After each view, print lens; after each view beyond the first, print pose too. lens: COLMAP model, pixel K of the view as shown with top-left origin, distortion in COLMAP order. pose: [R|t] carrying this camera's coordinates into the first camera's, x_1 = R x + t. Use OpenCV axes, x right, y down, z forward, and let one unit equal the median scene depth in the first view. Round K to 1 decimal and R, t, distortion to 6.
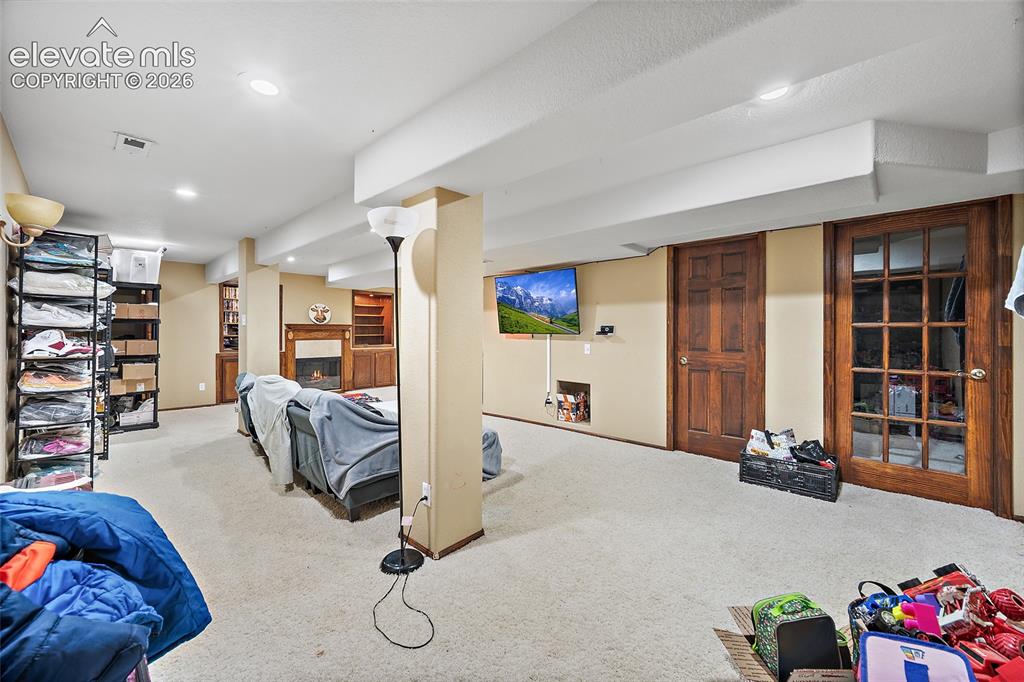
lens RADIAL K [[403.1, 0, 508.5], [0, 403.1, 335.2], [0, 0, 1]] dist [0.000415, -0.000104]
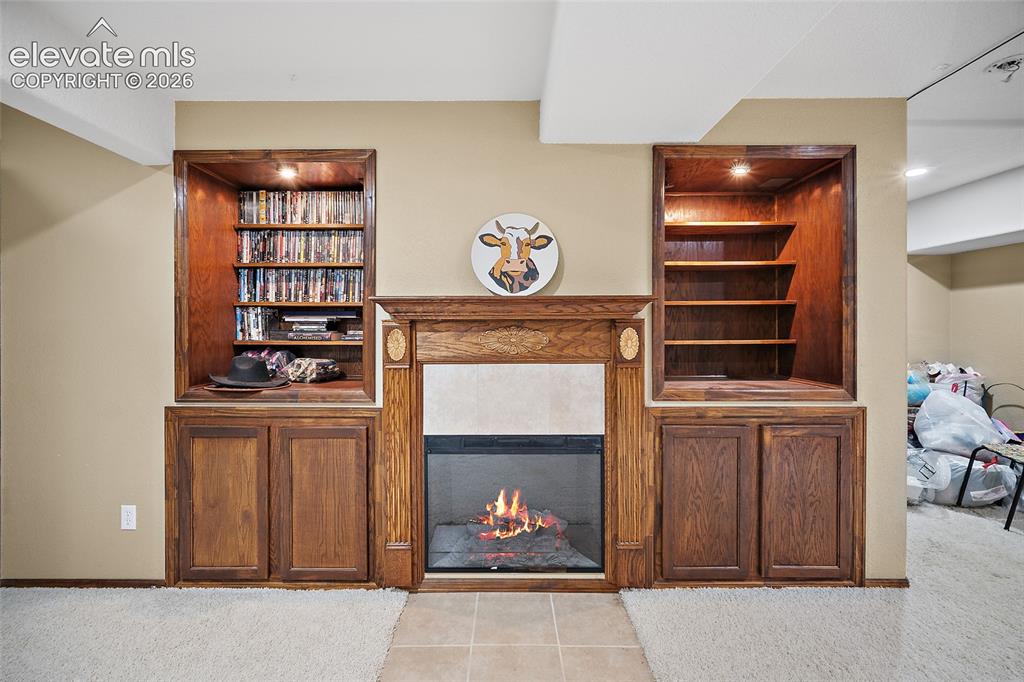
lens RADIAL K [[403.1, 0, 508.5], [0, 403.1, 335.2], [0, 0, 1]] dist [0.000415, -0.000104]
pose [[0.691184, 0.001875, -0.722677, -0.286568], [-0.002345, 0.999997, 0.000352, -0.004971], [0.722675, 0.001451, 0.691186, 0.803679]]
